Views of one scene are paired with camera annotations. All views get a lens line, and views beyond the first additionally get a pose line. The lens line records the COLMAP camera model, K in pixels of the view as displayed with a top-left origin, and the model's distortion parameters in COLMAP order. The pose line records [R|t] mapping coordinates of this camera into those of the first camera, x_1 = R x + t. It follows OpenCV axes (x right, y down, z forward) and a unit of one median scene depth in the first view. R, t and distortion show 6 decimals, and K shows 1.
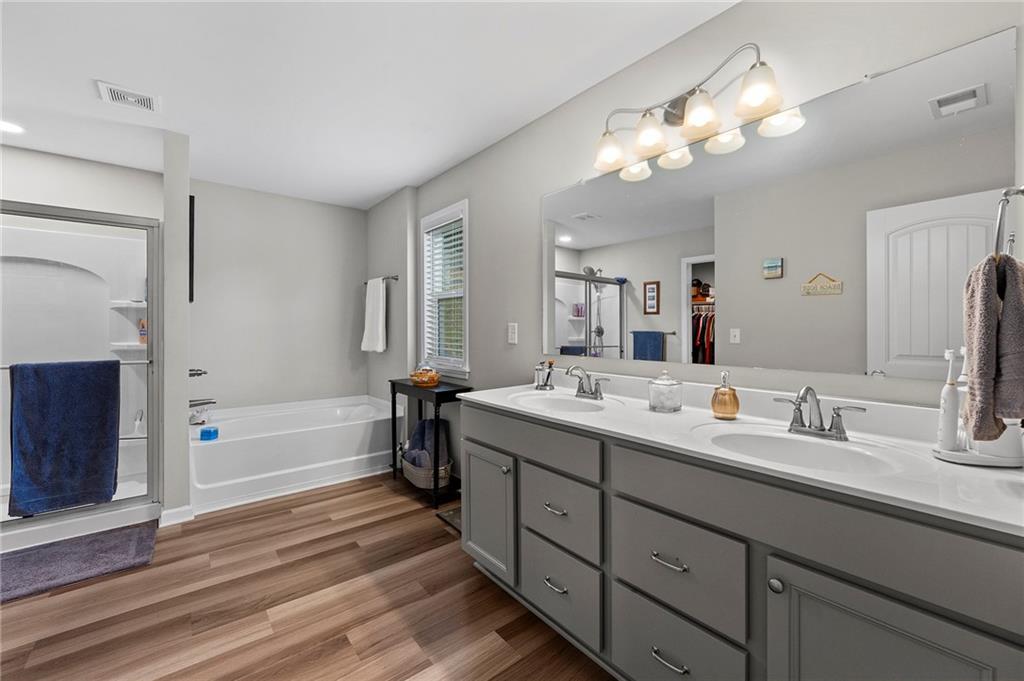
lens RADIAL K [[427.0, 0, 521.8], [0, 427.0, 332.8], [0, 0, 1]] dist [0.000869, -0.001437]
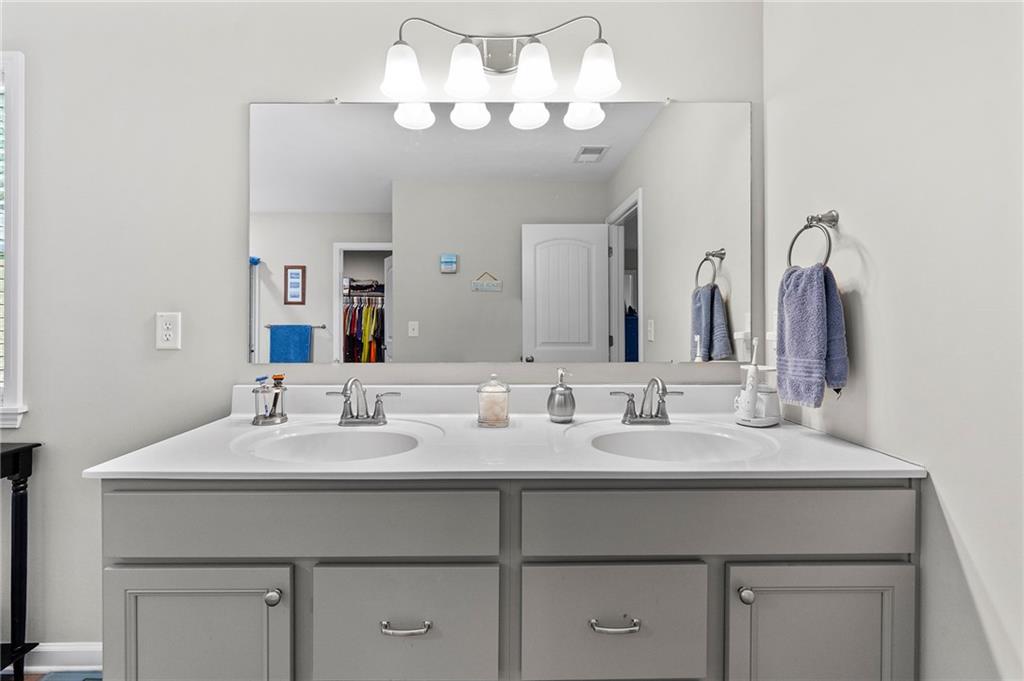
lens RADIAL K [[427.0, 0, 495.9], [0, 427.0, 322.1], [0, 0, 1]] dist [0.000869, -0.001437]
pose [[0.631599, -0.002167, 0.775292, -0.212549], [0.009493, 0.999943, -0.004938, -0.003197], [-0.775237, 0.010478, 0.631583, 0.372904]]
